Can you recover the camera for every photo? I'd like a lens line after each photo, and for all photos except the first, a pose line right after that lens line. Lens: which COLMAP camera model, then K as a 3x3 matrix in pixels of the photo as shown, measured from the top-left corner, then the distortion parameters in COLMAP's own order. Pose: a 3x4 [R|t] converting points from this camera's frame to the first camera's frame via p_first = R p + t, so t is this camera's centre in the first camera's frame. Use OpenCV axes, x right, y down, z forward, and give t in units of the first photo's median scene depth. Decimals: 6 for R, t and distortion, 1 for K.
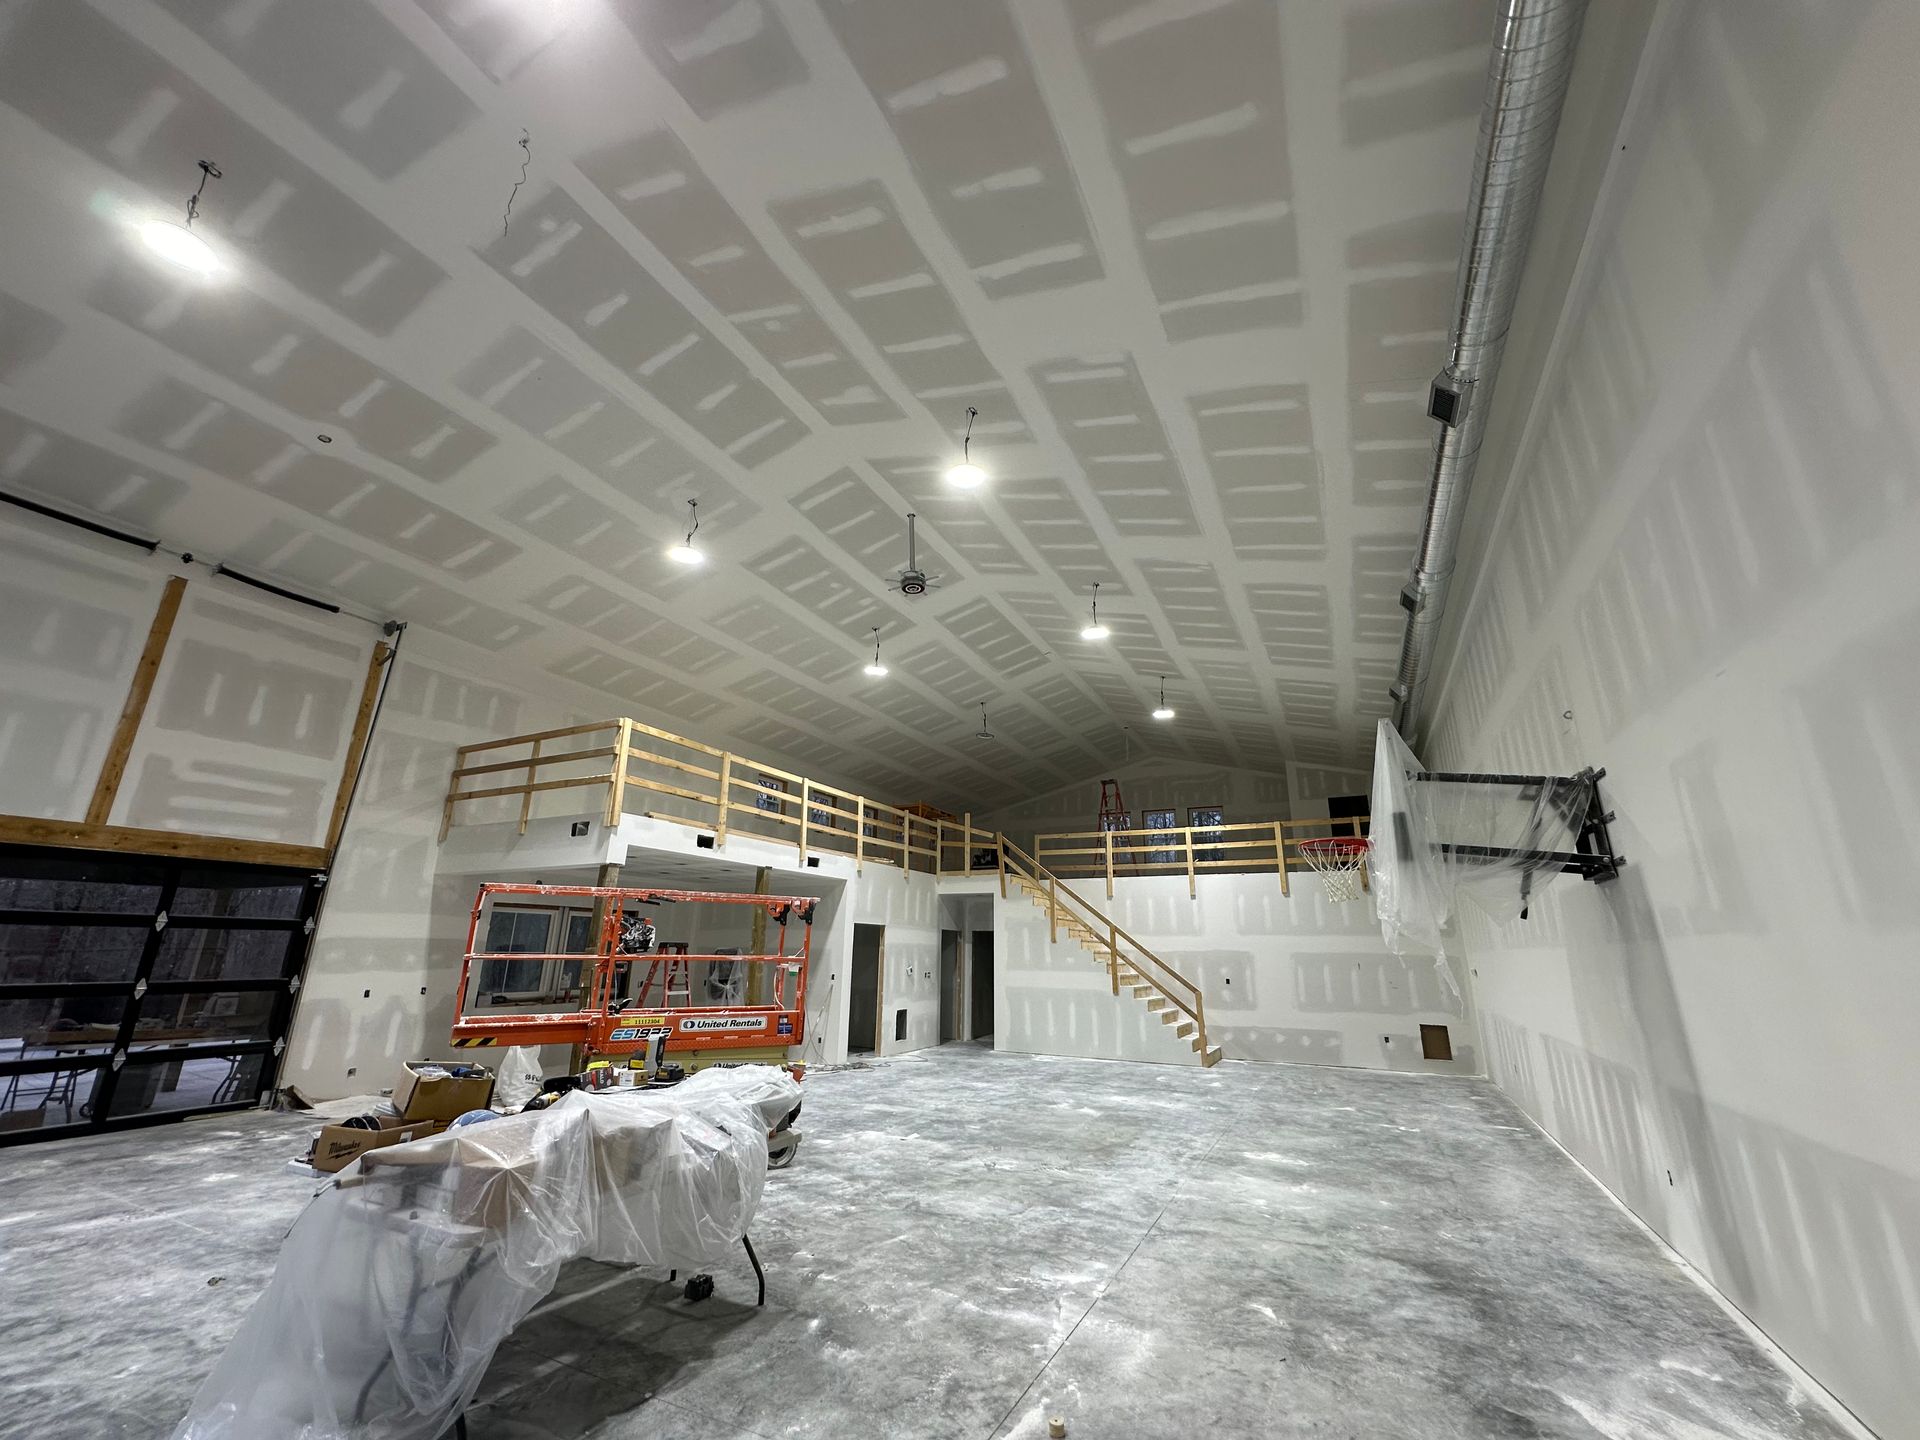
lens RADIAL K [[759.7, 0, 959.9], [0, 759.7, 717.8], [0, 0, 1]] dist [-0.002742, 0.000347]
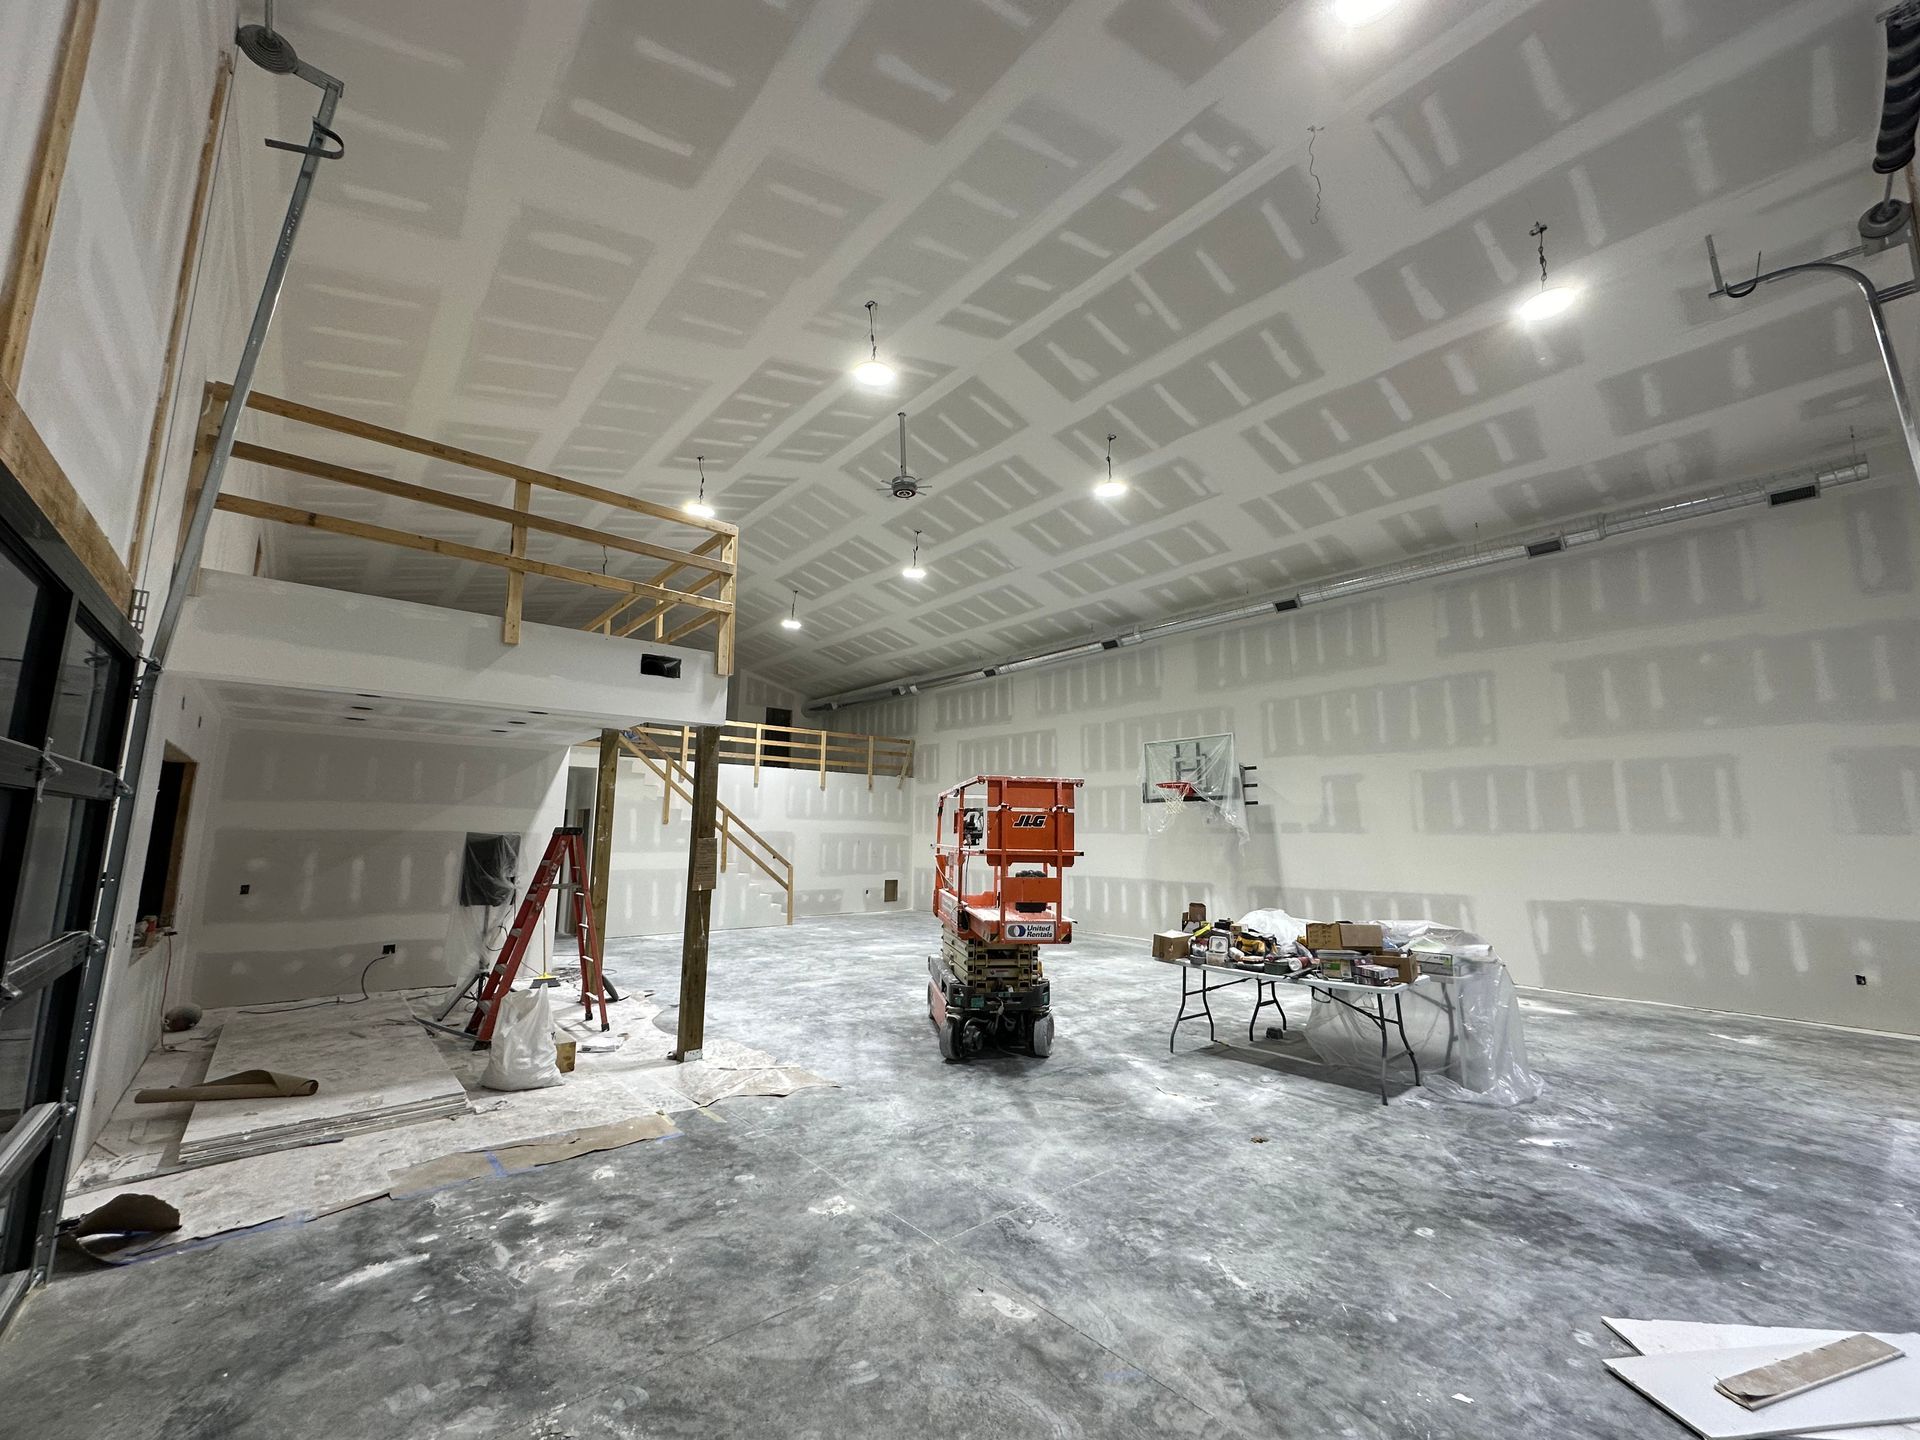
lens RADIAL K [[759.7, 0, 959.9], [0, 759.7, 717.8], [0, 0, 1]] dist [-0.002742, 0.000347]
pose [[0.383474, 0.133259, 0.913887, -0.695316], [-0.276627, 0.960678, -0.024007, 0.092931], [-0.881150, -0.243600, 0.405258, 0.336668]]
